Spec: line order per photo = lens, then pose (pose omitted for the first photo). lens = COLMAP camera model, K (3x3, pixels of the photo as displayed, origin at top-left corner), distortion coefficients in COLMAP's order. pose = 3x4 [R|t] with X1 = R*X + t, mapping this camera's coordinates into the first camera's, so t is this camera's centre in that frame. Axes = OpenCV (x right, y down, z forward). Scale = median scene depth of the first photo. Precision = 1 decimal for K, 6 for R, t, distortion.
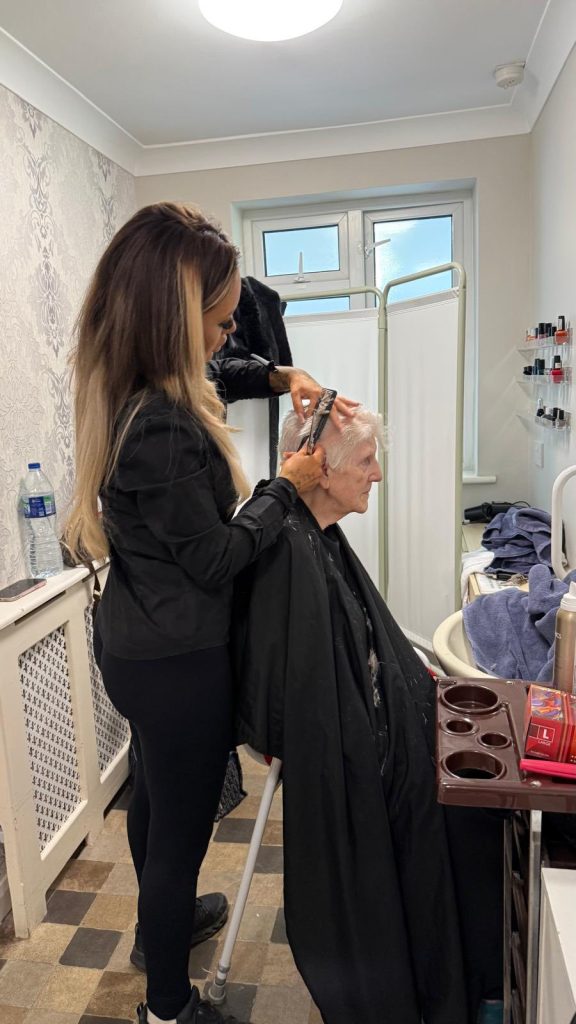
lens RADIAL K [[722.6, 0, 280.6], [0, 722.6, 517.7], [0, 0, 1]] dist [0.009163, -0.018624]
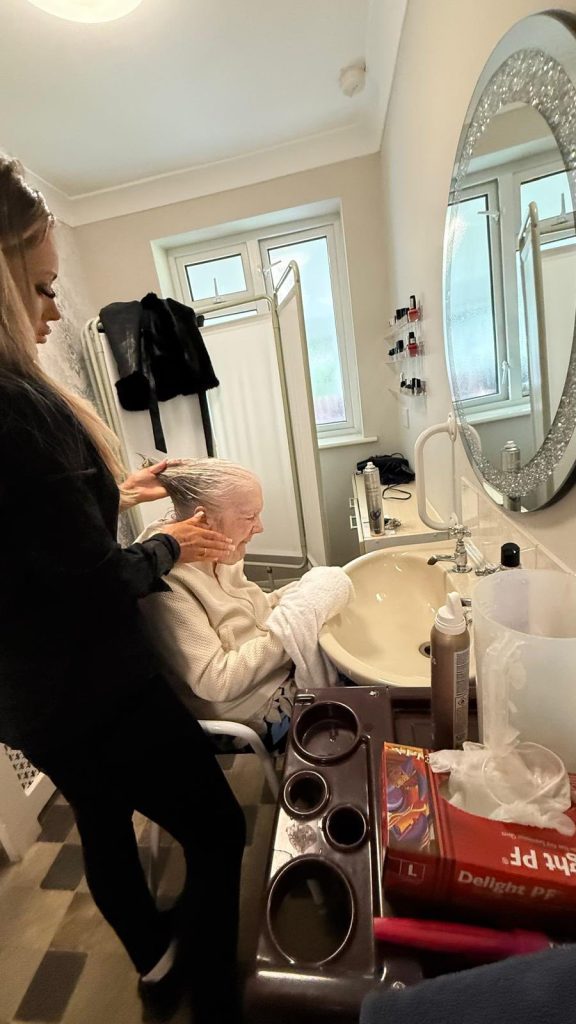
lens RADIAL K [[405.3, 0, 288.6], [0, 405.3, 512.5], [0, 0, 1]] dist [-0.003067, 0.000098]
pose [[0.993464, -0.110645, 0.028046, 0.126966], [0.106691, 0.987458, 0.116379, -0.030335], [-0.040571, -0.112627, 0.992809, 0.306414]]
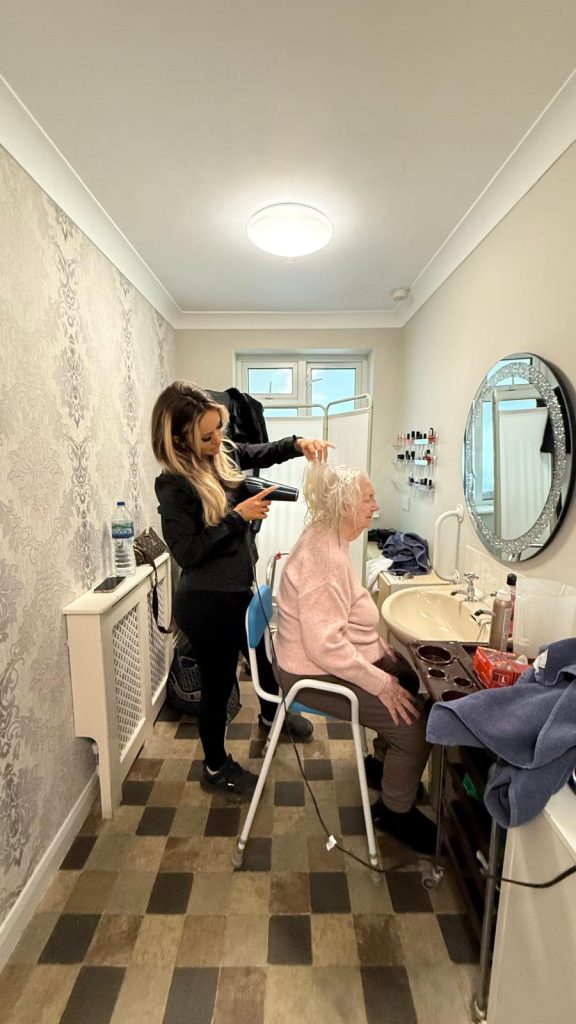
lens RADIAL K [[405.3, 0, 287.1], [0, 405.3, 514.2], [0, 0, 1]] dist [-0.003067, 0.000098]
pose [[0.984538, 0.025529, 0.173301, -0.128080], [-0.018045, 0.998841, -0.044626, -0.012133], [-0.174239, 0.040809, 0.983857, 0.075212]]
